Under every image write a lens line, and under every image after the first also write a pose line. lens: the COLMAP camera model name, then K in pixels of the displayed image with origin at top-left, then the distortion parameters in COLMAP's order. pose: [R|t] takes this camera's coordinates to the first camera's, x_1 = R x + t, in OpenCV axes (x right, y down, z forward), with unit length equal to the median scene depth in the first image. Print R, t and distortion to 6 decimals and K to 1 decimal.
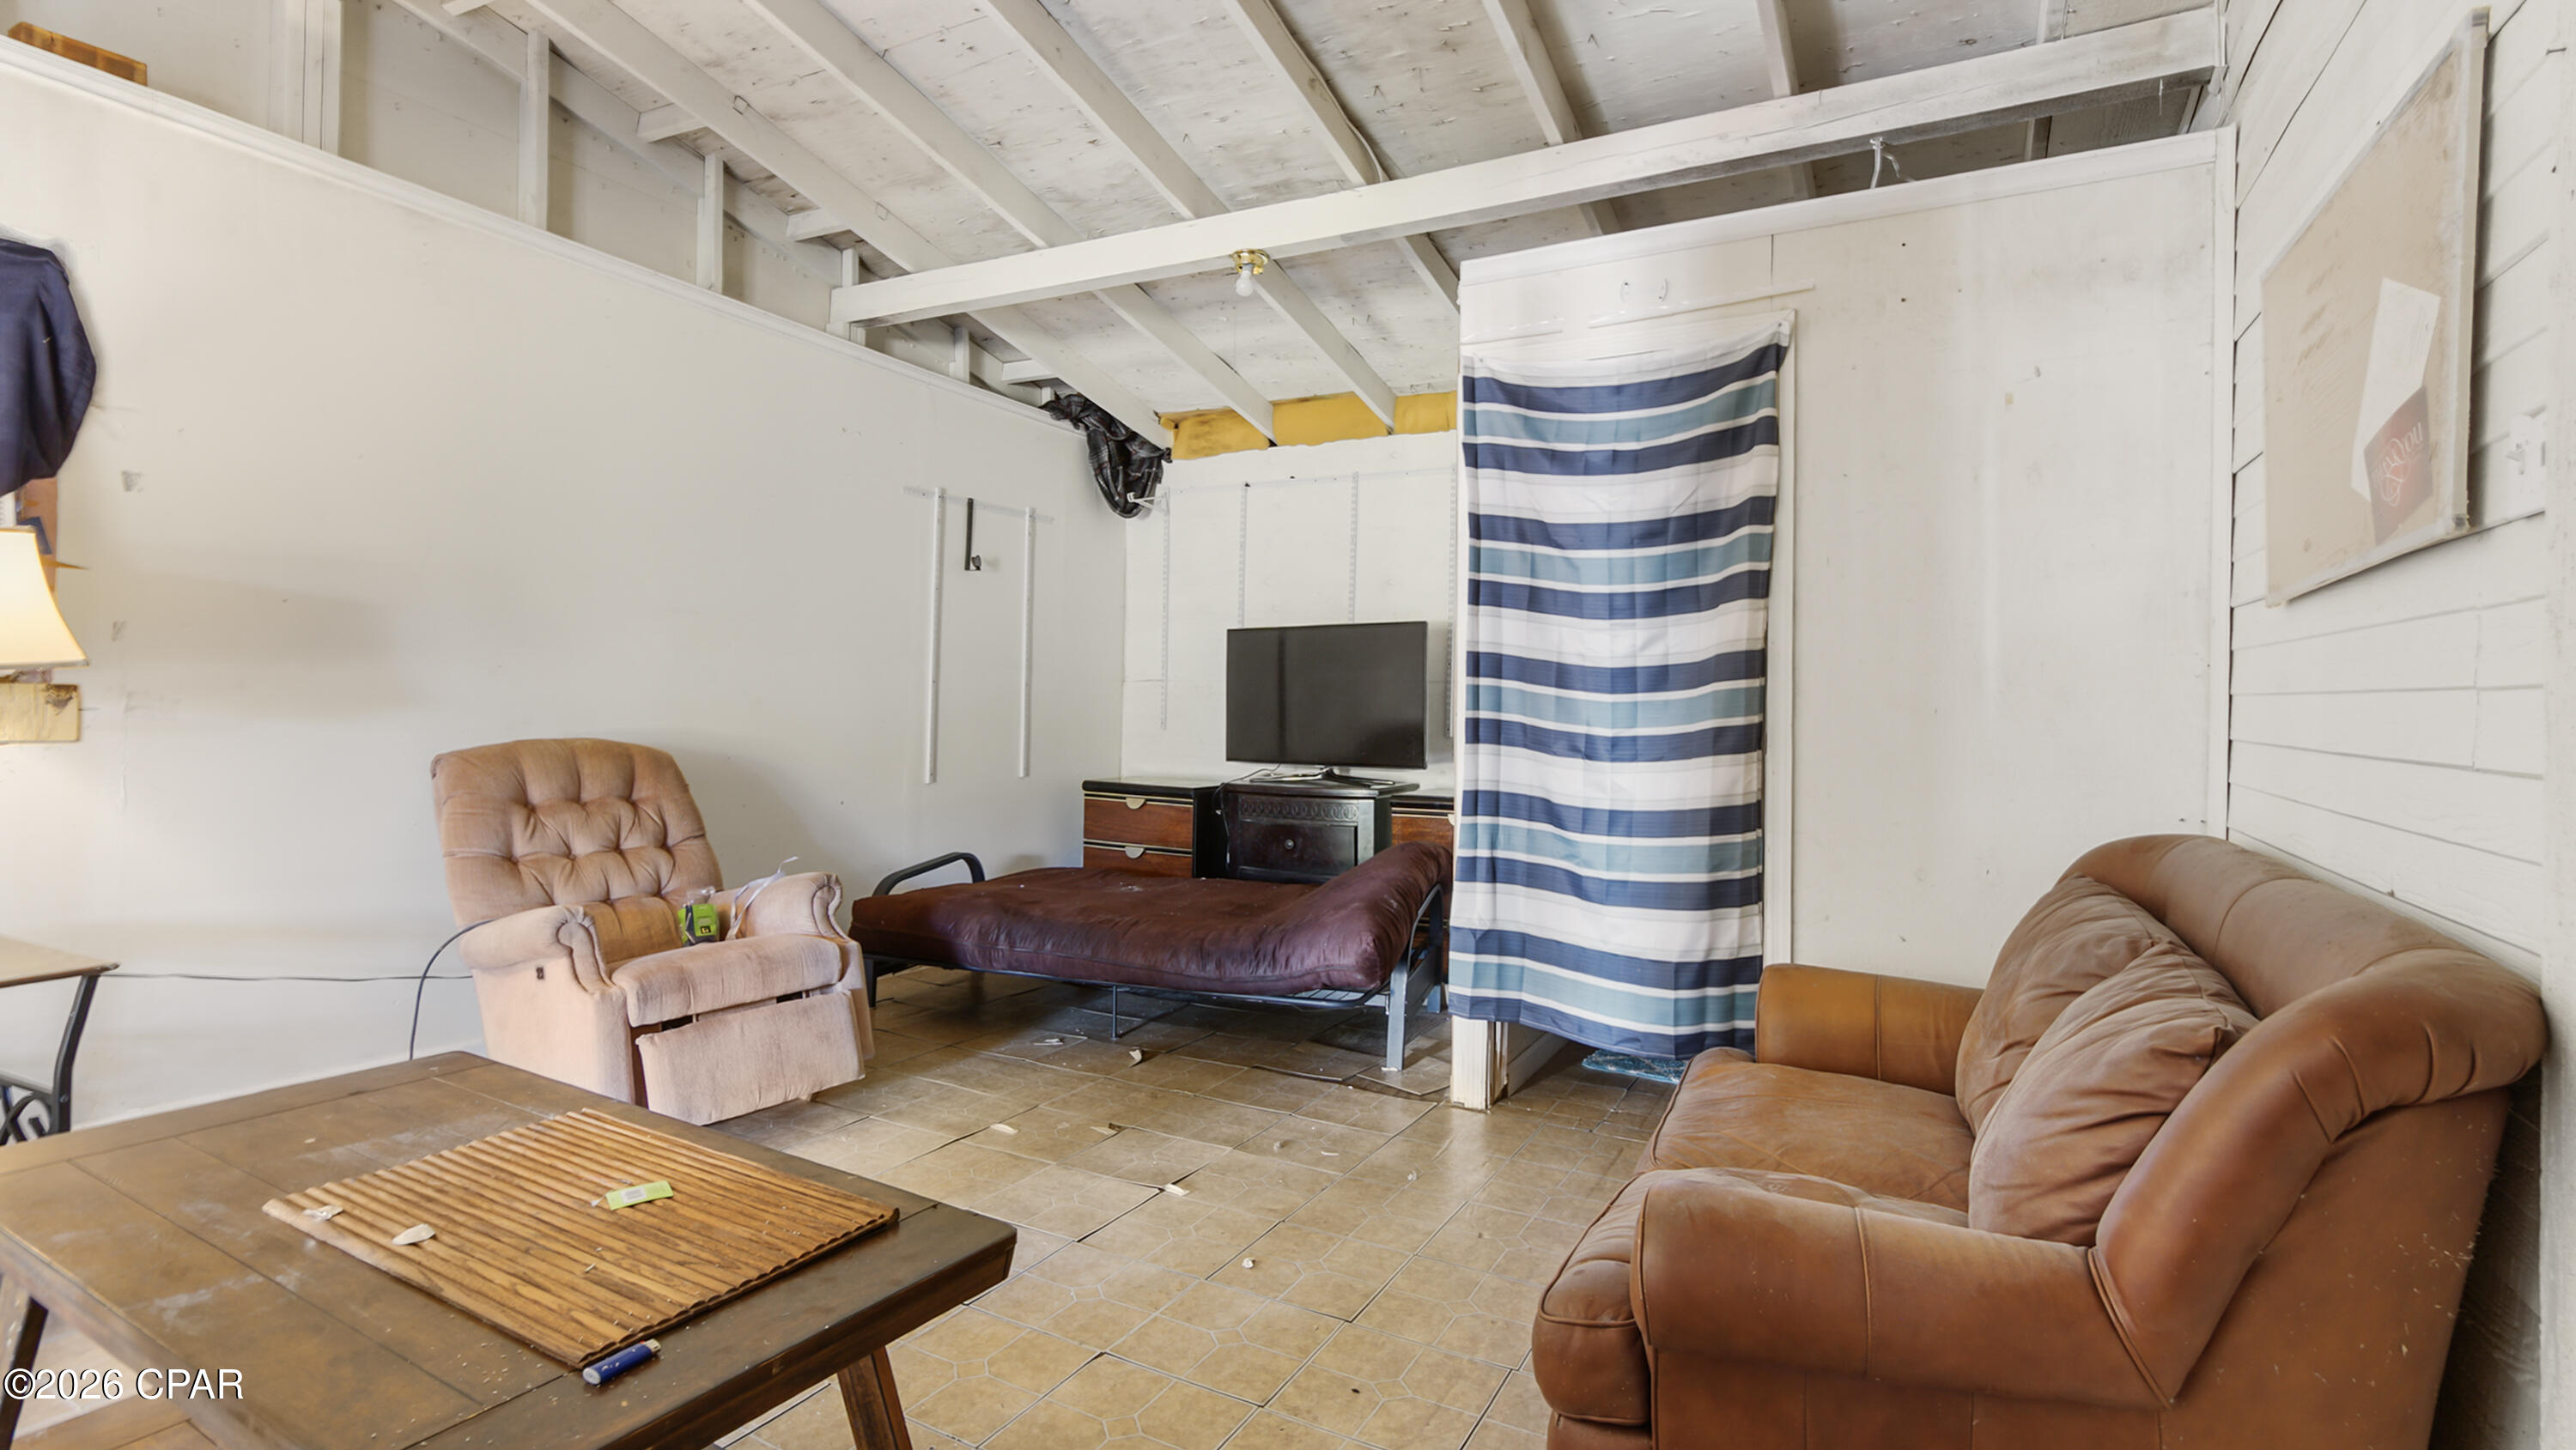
lens RADIAL K [[1177.0, 0, 1285.1], [0, 1177.0, 736.9], [0, 0, 1]] dist [-0.014503, 0.010209]
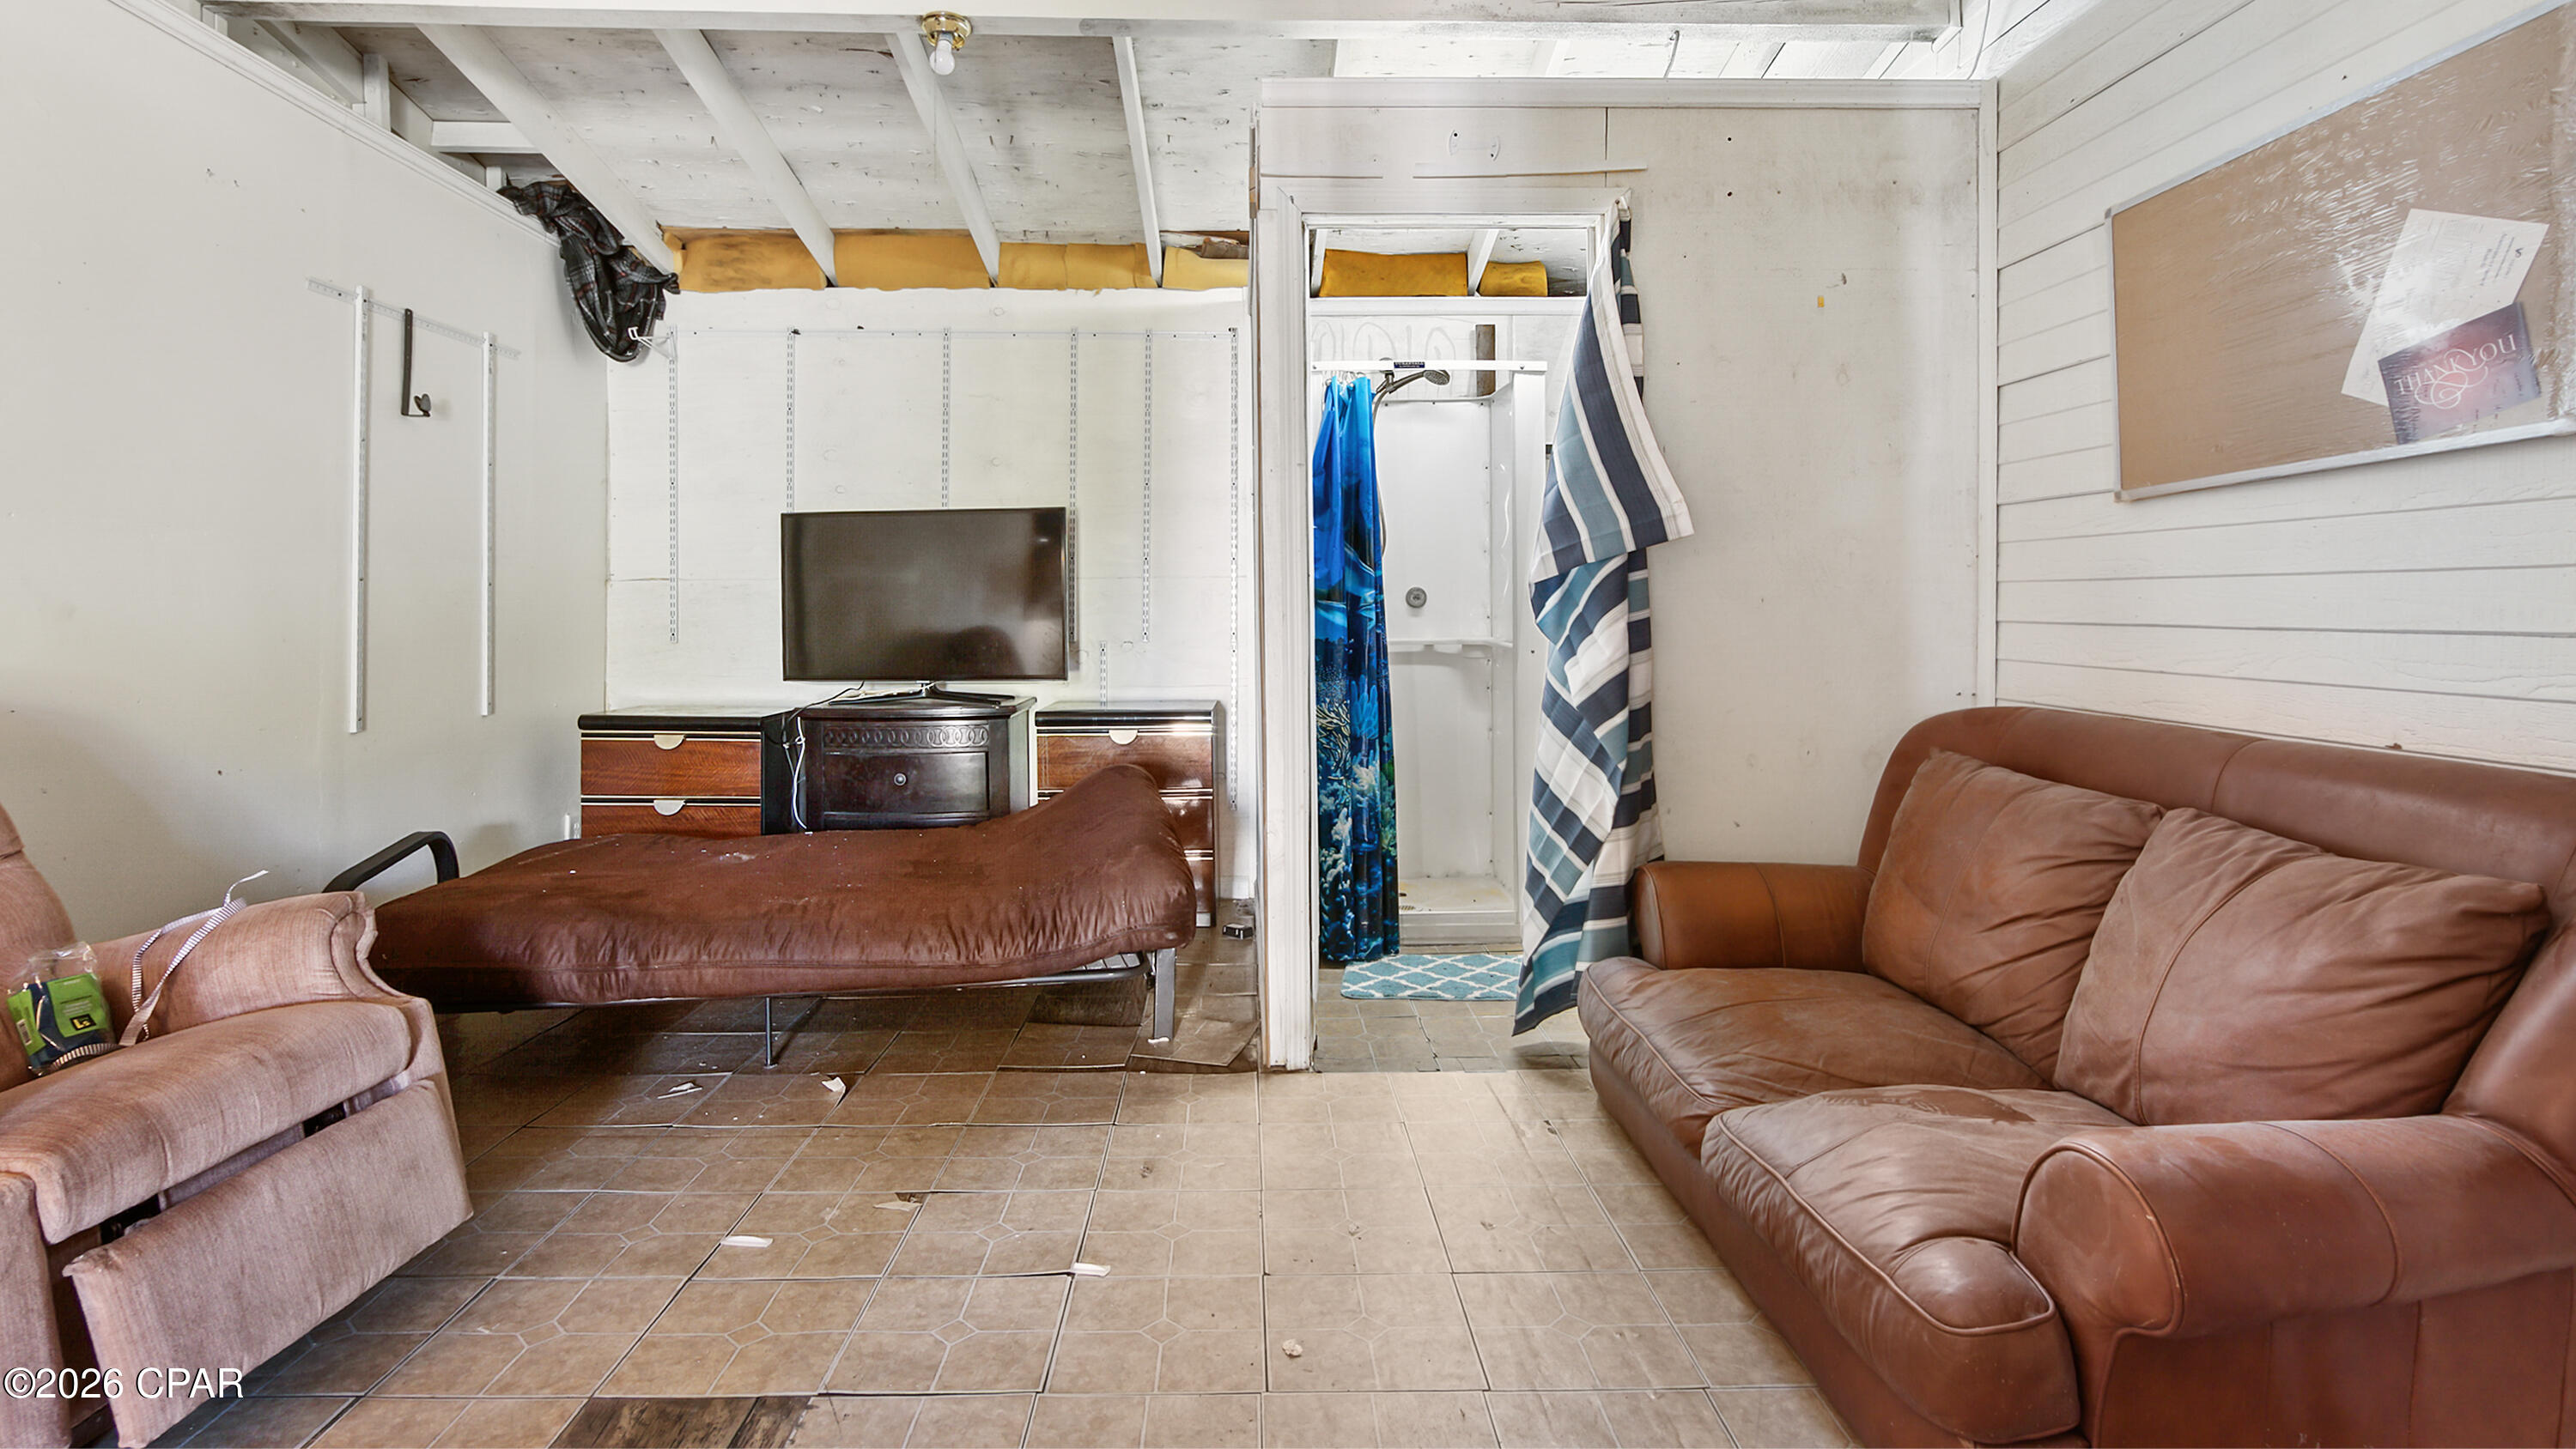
lens RADIAL K [[1217.0, 0, 1258.9], [0, 1217.0, 645.4], [0, 0, 1]] dist [-0.000087, 0.000331]
pose [[0.873976, -0.029313, 0.485085, -0.174047], [0.027847, 0.999560, 0.010229, -0.002548], [-0.485171, 0.004568, 0.874407, 0.139839]]
